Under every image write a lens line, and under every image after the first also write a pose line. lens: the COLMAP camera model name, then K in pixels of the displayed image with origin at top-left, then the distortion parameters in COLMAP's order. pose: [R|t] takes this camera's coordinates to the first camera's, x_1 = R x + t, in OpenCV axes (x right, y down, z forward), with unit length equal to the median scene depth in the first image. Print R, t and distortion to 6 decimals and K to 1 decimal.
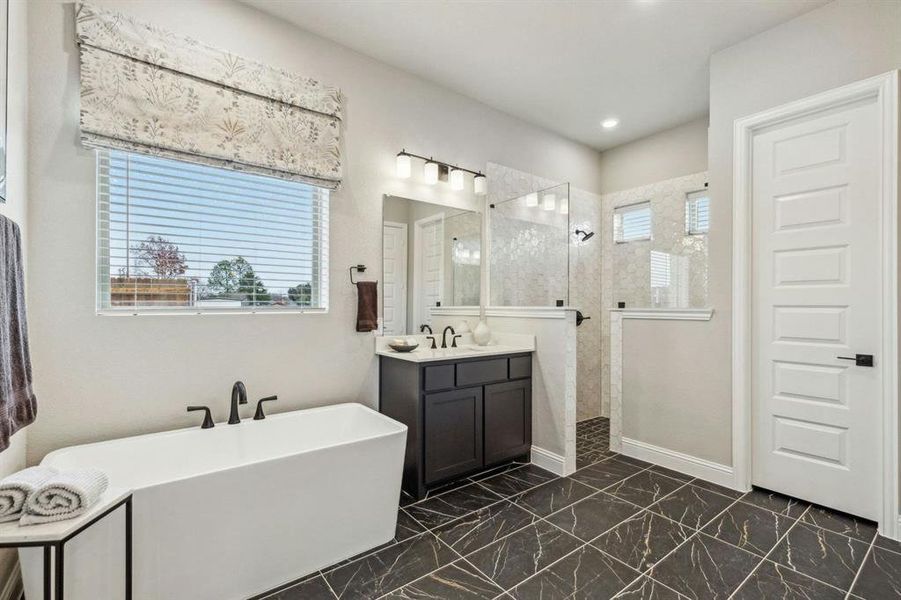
lens RADIAL K [[400.7, 0, 450.5], [0, 400.7, 300.0], [0, 0, 1]] dist [0.000015, -0.000012]
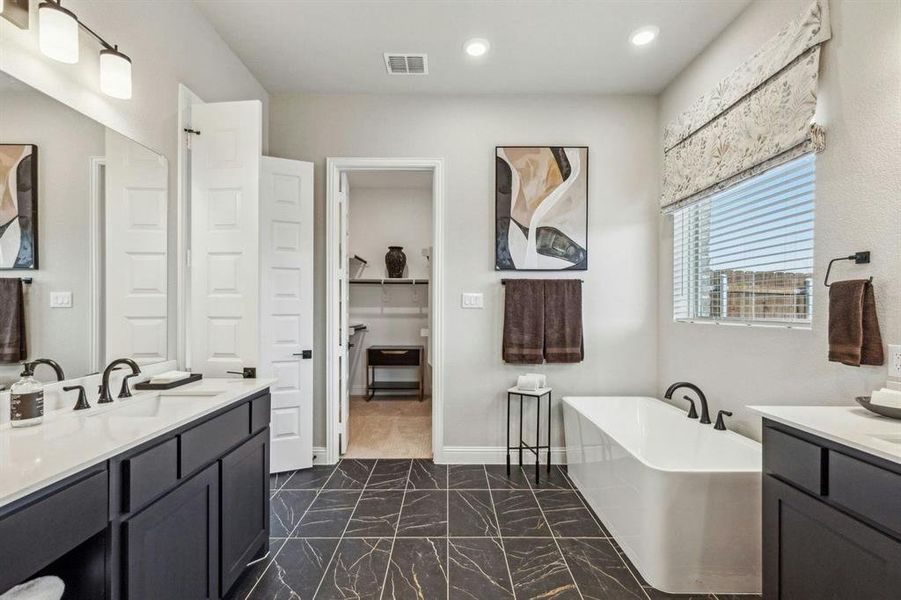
lens RADIAL K [[405.4, 0, 450.5], [0, 405.4, 300.0], [0, 0, 1]] dist [0.000556, 0.000079]
pose [[-0.599735, -0.017886, -0.799998, 0.755426], [0.004983, 0.999647, -0.026086, -0.006418], [0.800183, -0.019631, -0.599435, 1.074859]]
